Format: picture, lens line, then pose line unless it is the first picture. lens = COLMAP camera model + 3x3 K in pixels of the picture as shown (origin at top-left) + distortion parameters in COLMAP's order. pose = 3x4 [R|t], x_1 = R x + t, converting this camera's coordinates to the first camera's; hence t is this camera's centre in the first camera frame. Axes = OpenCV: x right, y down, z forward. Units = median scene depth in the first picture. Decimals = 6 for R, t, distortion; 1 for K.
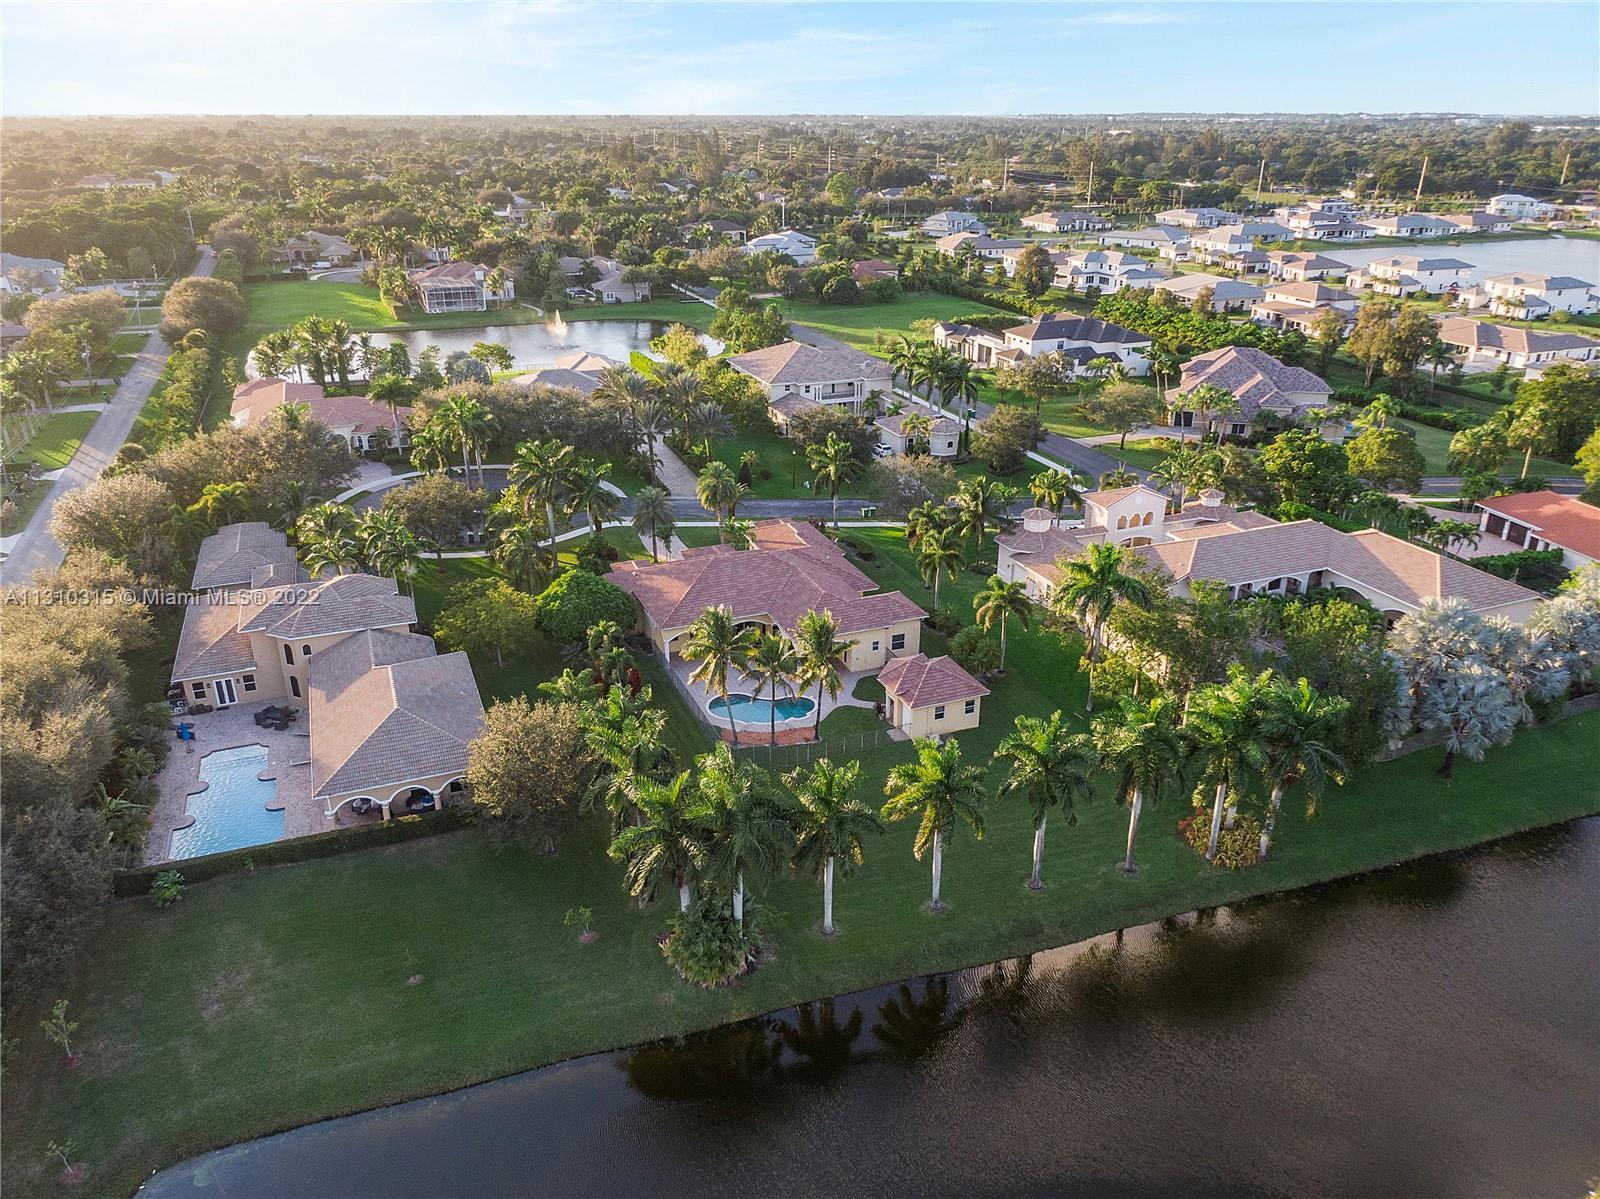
lens RADIAL K [[1146.6, 0, 800.0], [0, 1146.6, 599.5], [0, 0, 1]] dist [0.046172, -0.079520]
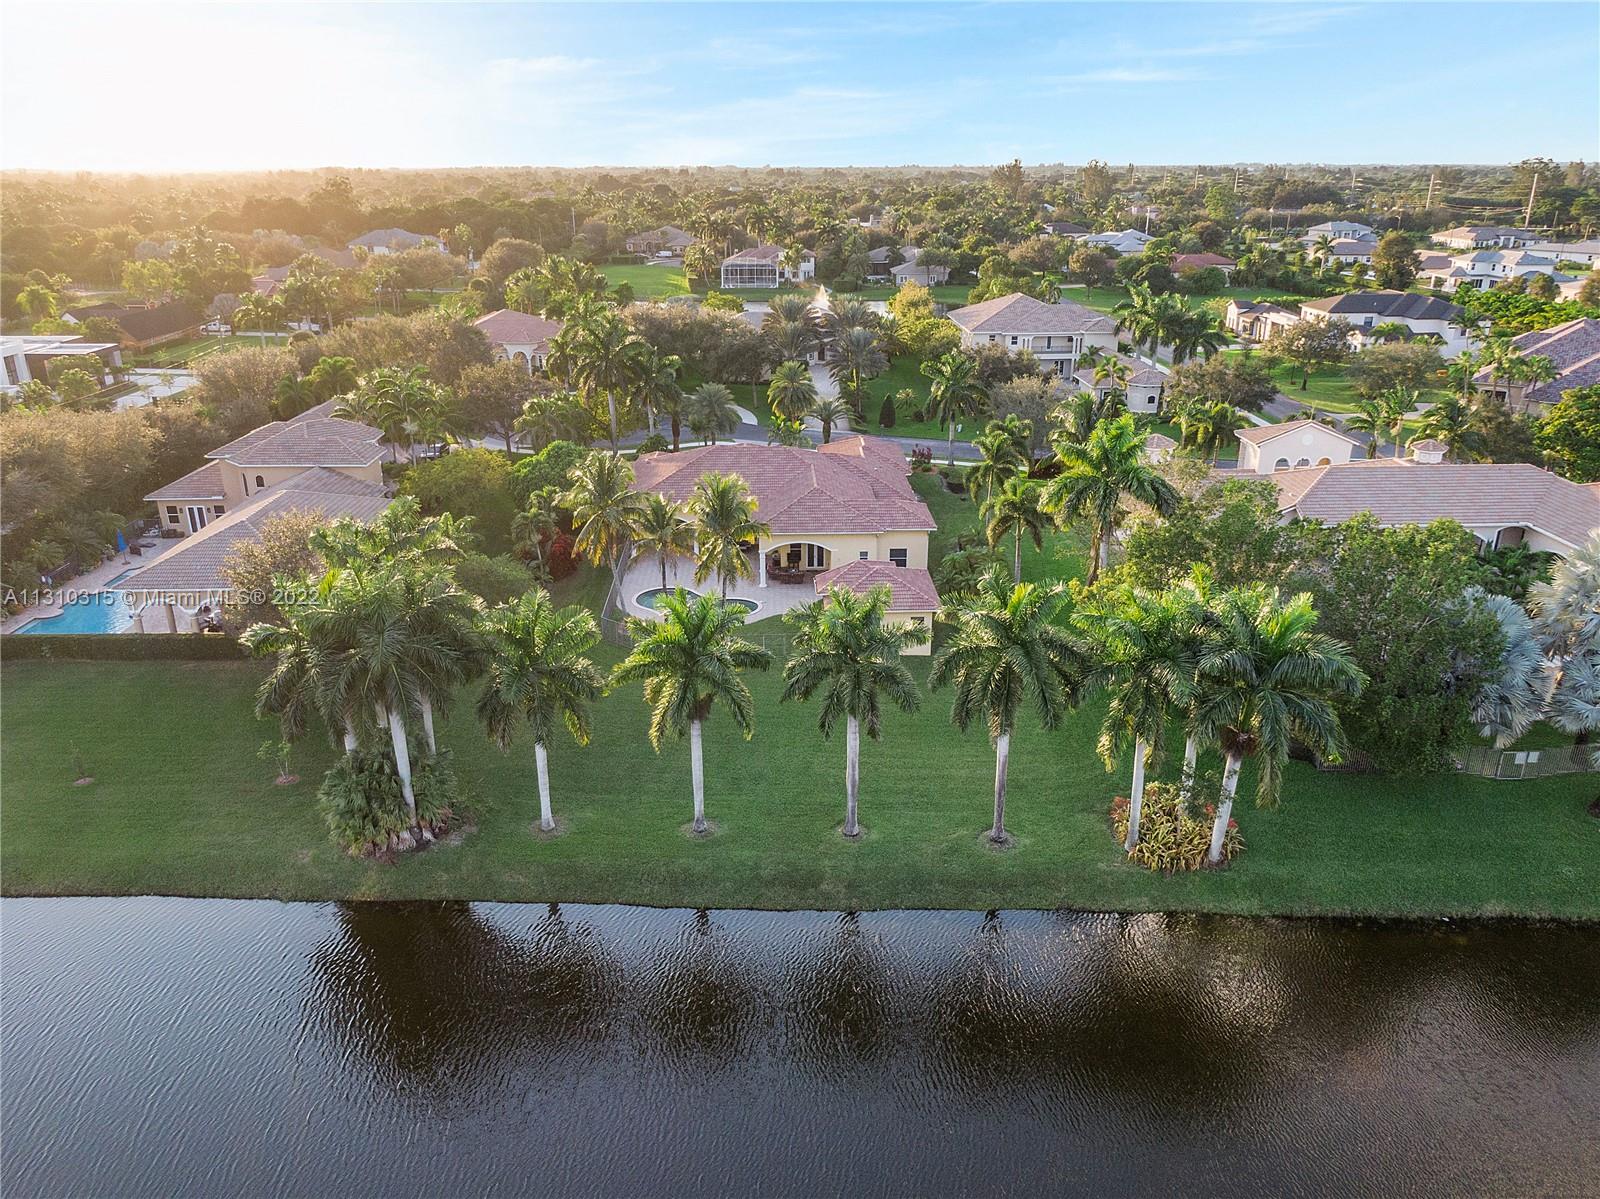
lens RADIAL K [[1143.3, 0, 801.5], [0, 1143.3, 605.0], [0, 0, 1]] dist [0.028613, -0.046911]
pose [[0.937940, 0.120820, -0.325069, 0.169922], [-0.132117, 0.991151, -0.012817, 0.052629], [0.320644, 0.054969, 0.945603, 0.133275]]
